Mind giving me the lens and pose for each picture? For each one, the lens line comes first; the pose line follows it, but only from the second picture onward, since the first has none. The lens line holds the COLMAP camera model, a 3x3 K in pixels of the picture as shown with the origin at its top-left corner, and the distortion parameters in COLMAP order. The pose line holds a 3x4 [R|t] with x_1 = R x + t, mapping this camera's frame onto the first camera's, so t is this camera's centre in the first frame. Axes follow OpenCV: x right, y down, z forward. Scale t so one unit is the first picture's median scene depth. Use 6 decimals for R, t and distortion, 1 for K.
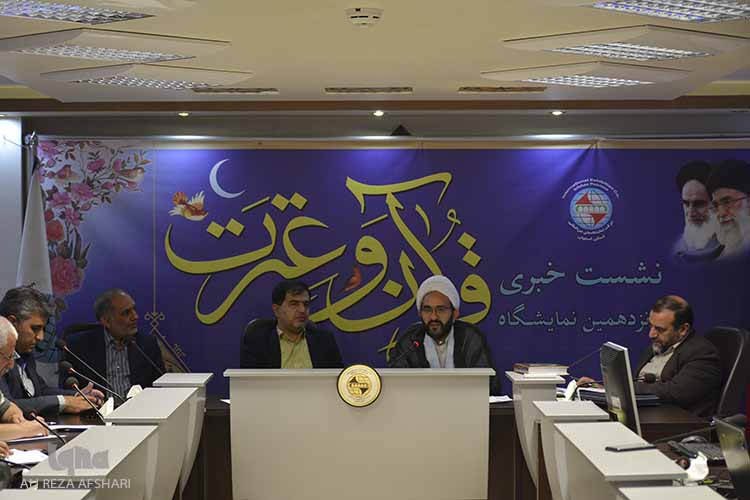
lens RADIAL K [[1711.9, 0, 375.0], [0, 1711.9, 250.0], [0, 0, 1]] dist [-0.039635, -0.054231]
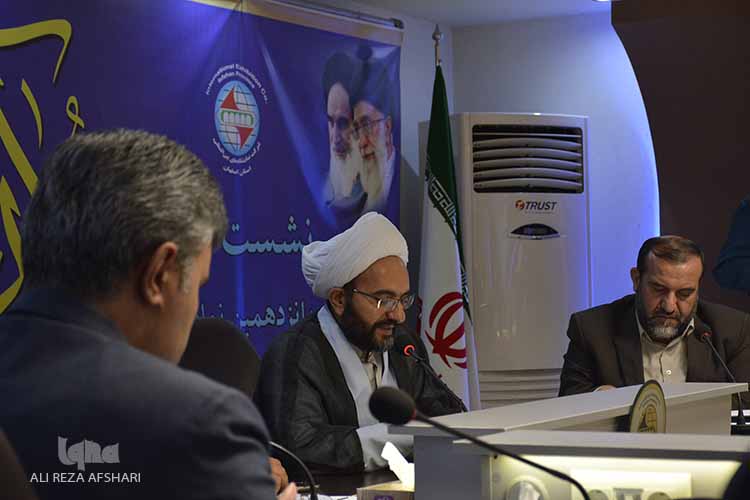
lens RADIAL K [[1711.9, 0, 375.0], [0, 1711.9, 250.0], [0, 0, 1]] dist [-0.039635, -0.054231]
pose [[0.512971, 0.013335, 0.858302, -0.328650], [0.023541, 0.999285, -0.029594, 0.036465], [-0.858083, 0.035386, 0.512290, 0.678137]]
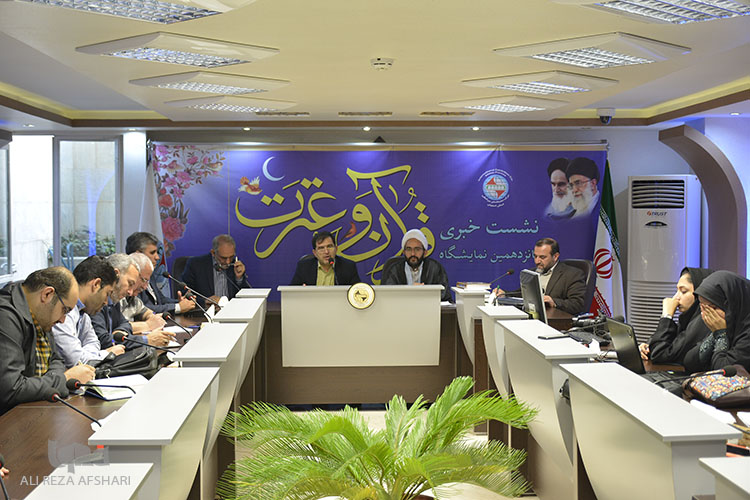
lens RADIAL K [[1005.7, 0, 375.0], [0, 1005.7, 250.0], [0, 0, 1]] dist [-0.009230, -0.021759]
pose [[0.999325, -0.002241, 0.036677, -0.025137], [0.000890, 0.999321, 0.036822, 0.000318], [-0.036735, -0.036764, 0.998649, 0.037759]]
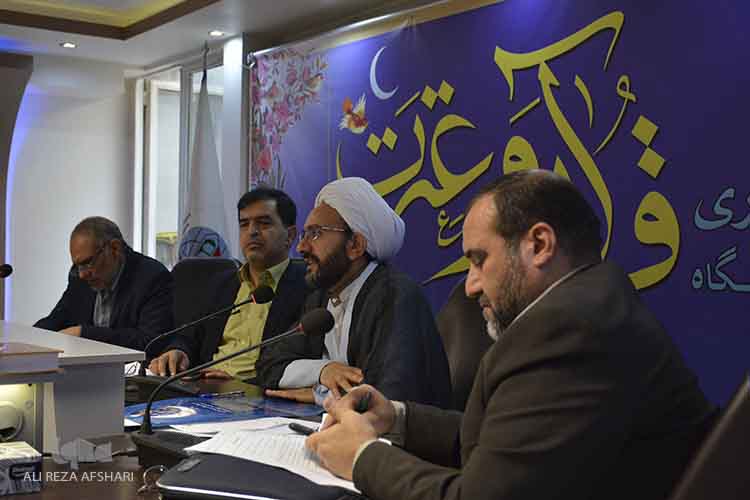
lens RADIAL K [[1005.7, 0, 375.0], [0, 1005.7, 250.0], [0, 0, 1]] dist [-0.009230, -0.021759]
pose [[0.582959, 0.012628, -0.812404, 0.263454], [-0.020087, 0.999798, 0.001126, 0.033898], [0.812254, 0.015662, 0.583094, 0.745746]]
